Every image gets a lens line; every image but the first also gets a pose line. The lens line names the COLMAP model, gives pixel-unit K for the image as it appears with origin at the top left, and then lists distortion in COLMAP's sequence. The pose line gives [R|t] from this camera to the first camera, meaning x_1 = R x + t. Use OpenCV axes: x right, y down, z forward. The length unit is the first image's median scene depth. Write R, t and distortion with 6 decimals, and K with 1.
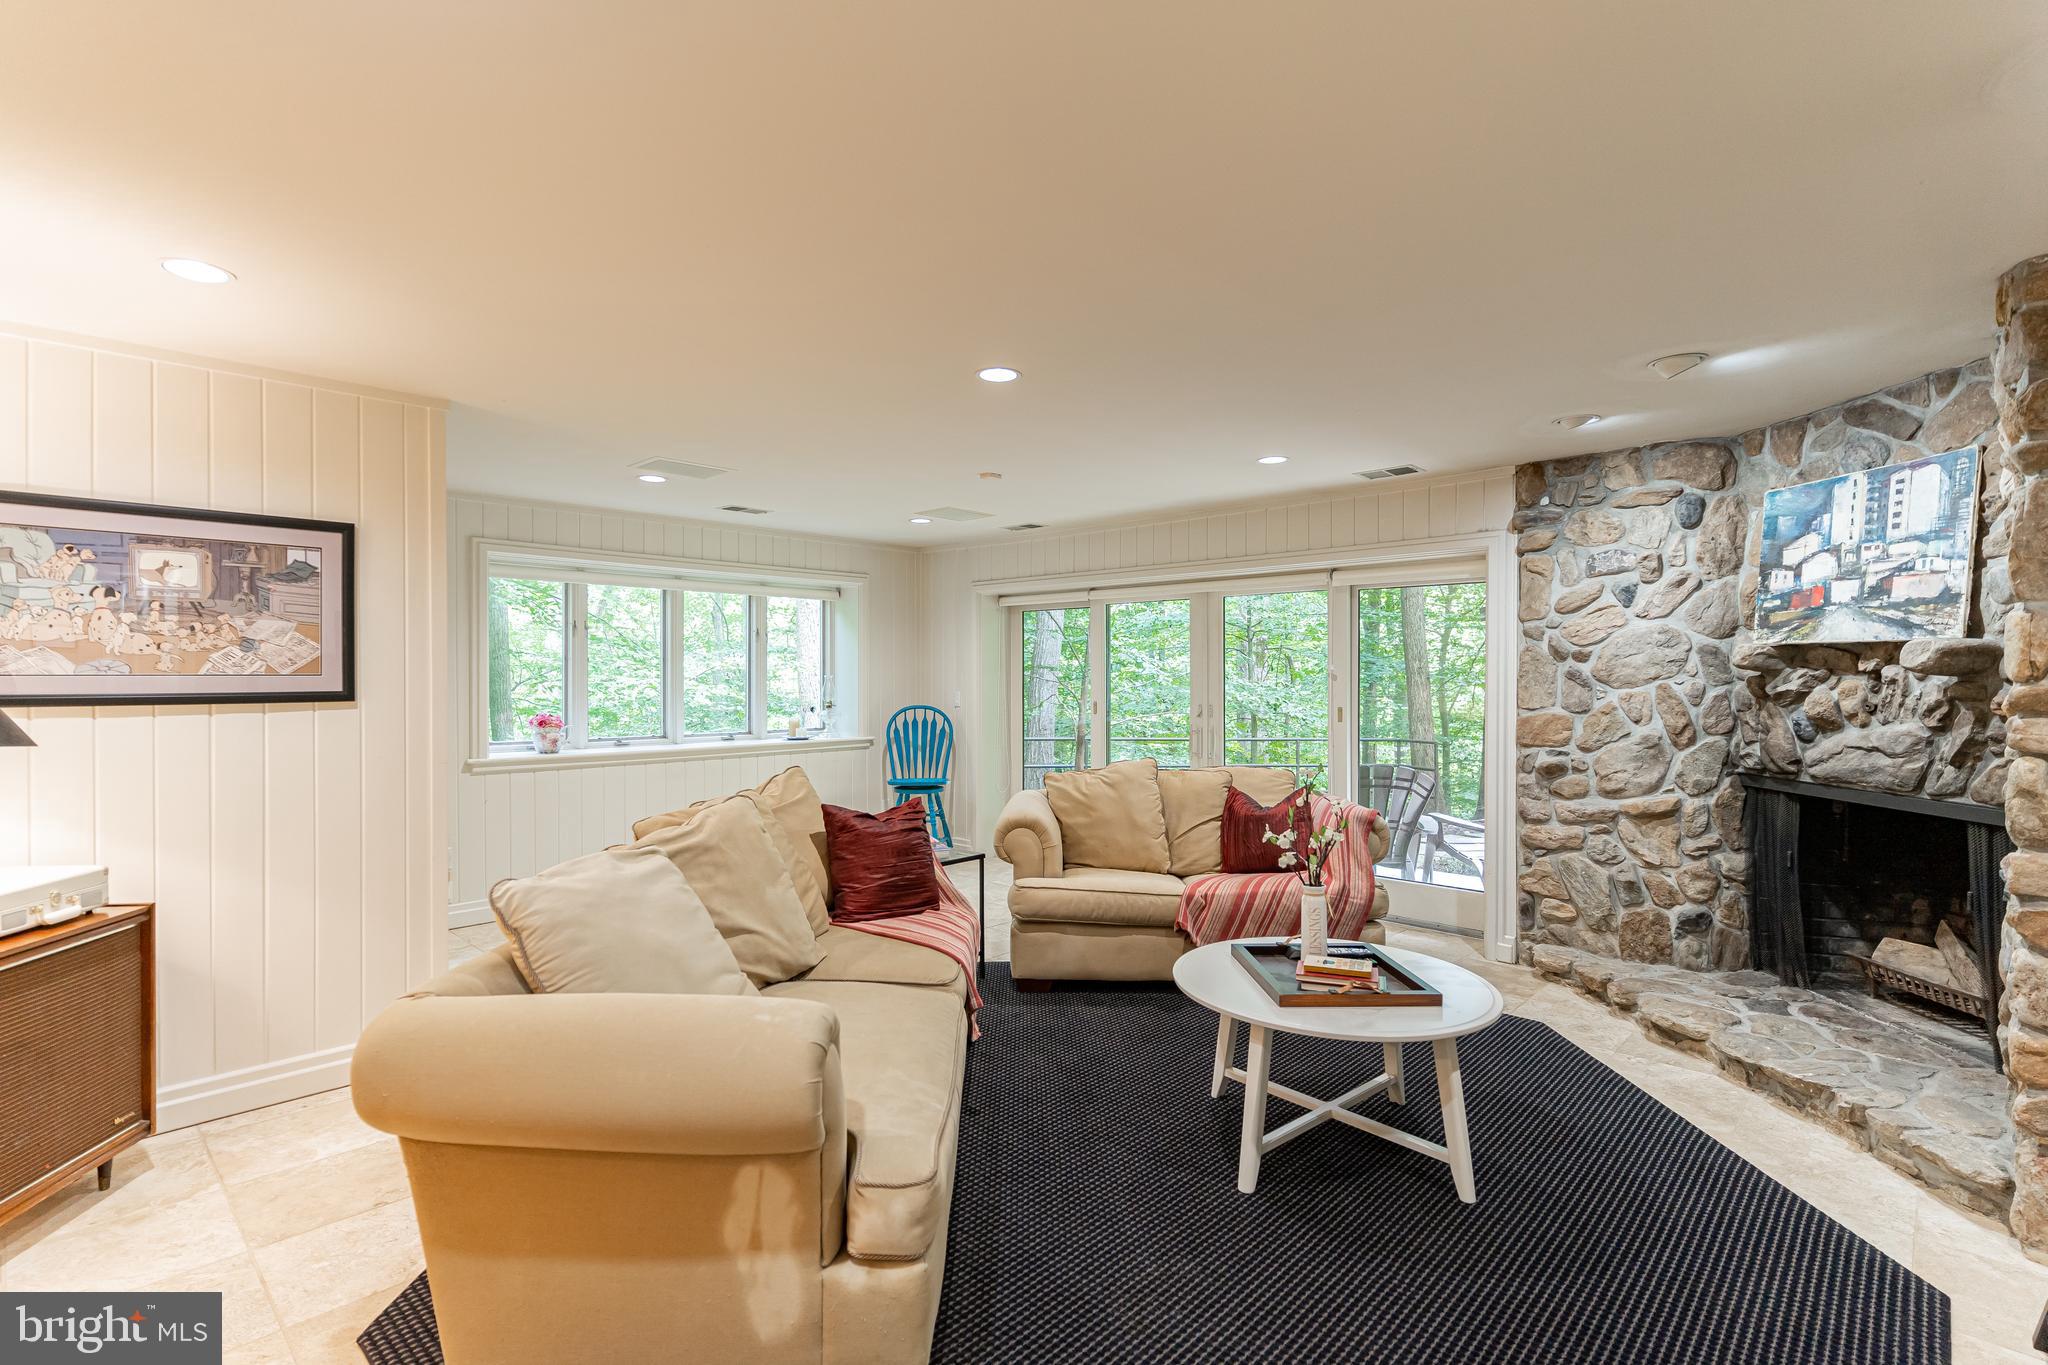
lens RADIAL K [[980.2, 0, 1025.0], [0, 980.2, 678.6], [0, 0, 1]] dist [-0.002485, 0.000029]
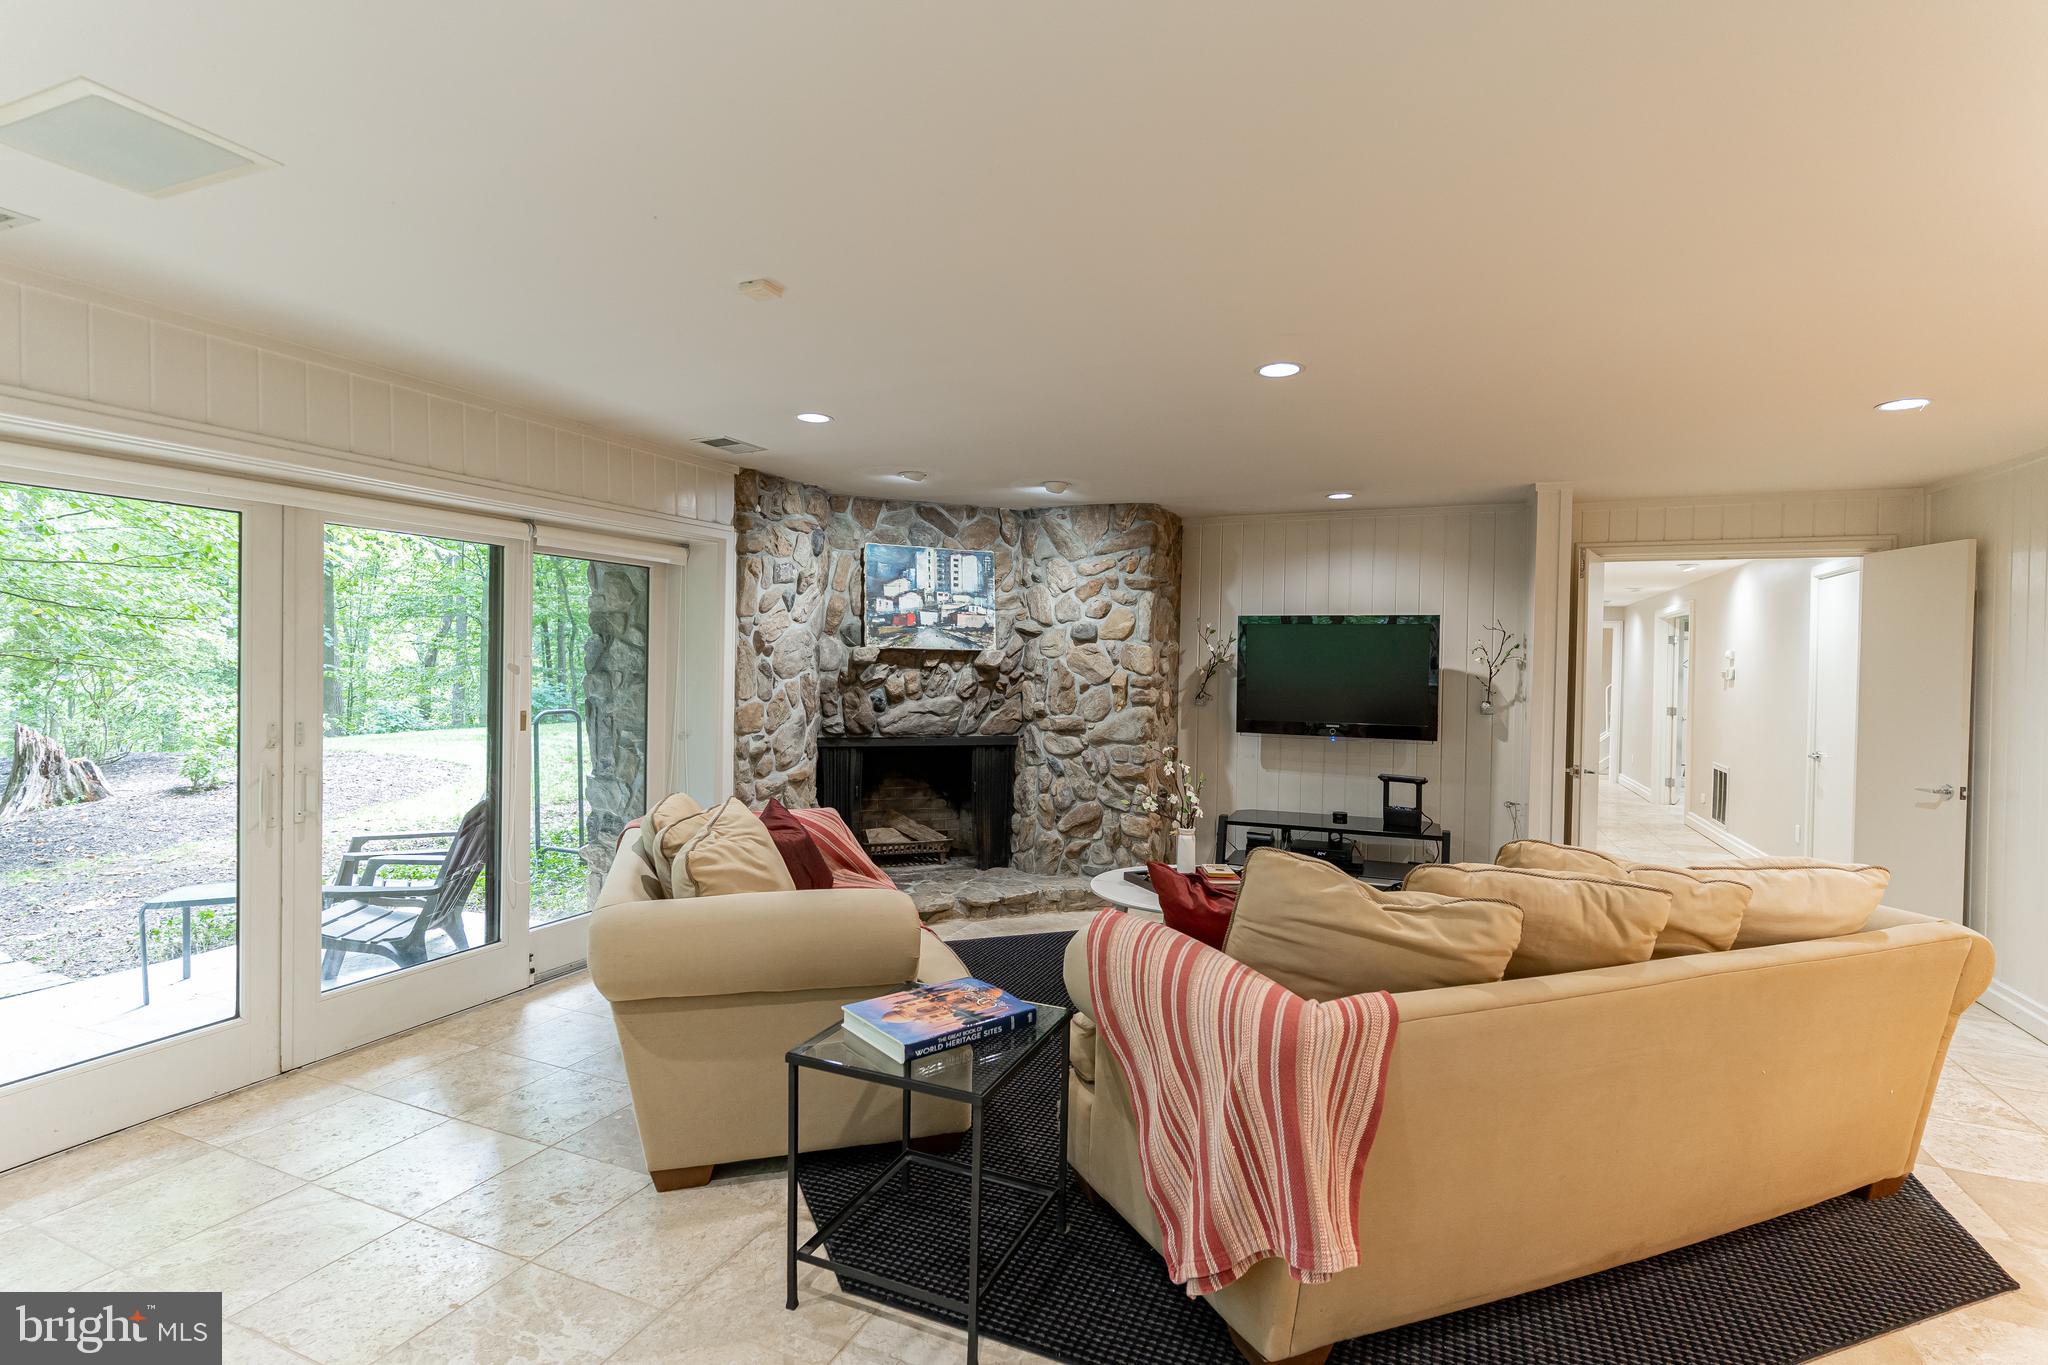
lens RADIAL K [[980.2, 0, 1021.8], [0, 980.2, 677.8], [0, 0, 1]] dist [-0.002485, 0.000029]
pose [[-0.353100, -0.019916, 0.935373, -0.739164], [-0.011102, 0.999792, 0.017097, -0.017547], [-0.935520, -0.004347, -0.353248, 1.369098]]
